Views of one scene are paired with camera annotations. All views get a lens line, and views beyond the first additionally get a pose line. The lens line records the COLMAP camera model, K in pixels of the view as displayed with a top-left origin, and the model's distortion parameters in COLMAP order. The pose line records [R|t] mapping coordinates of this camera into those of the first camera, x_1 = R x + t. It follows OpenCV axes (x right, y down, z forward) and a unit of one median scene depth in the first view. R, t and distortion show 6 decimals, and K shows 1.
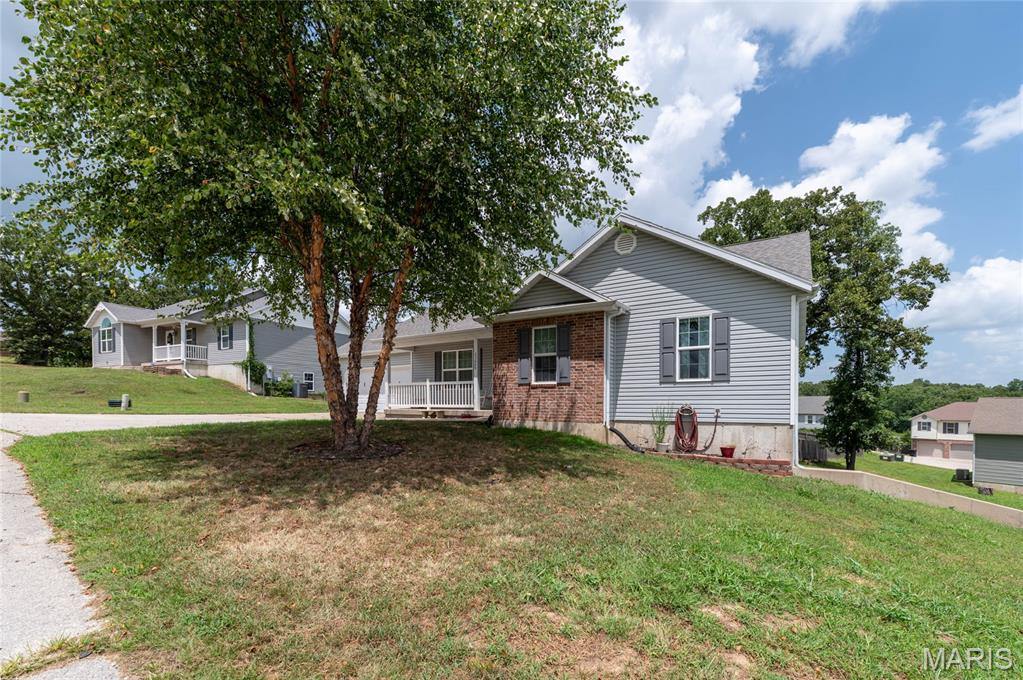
lens RADIAL K [[410.4, 0, 549.0], [0, 410.4, 408.1], [0, 0, 1]] dist [-0.016801, 0.000434]
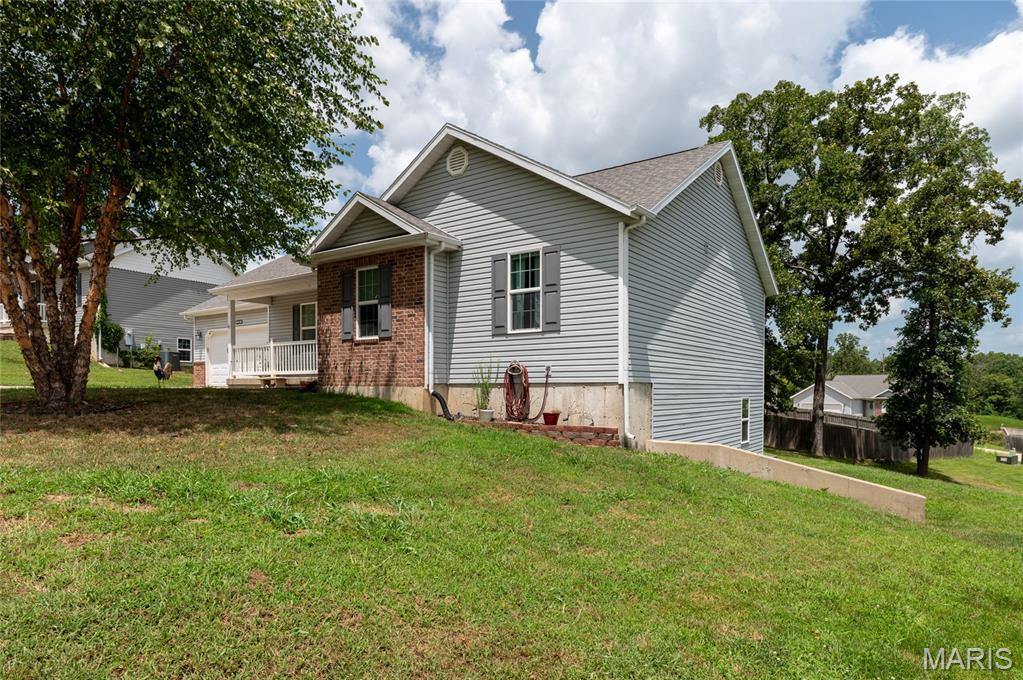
lens RADIAL K [[595.6, 0, 583.4], [0, 595.6, 392.0], [0, 0, 1]] dist [-0.020982, 0.005622]
pose [[0.999000, 0.000790, -0.044696, 0.426524], [-0.001223, 0.999953, -0.009664, 0.050453], [0.044687, 0.009709, 0.998954, -0.123161]]
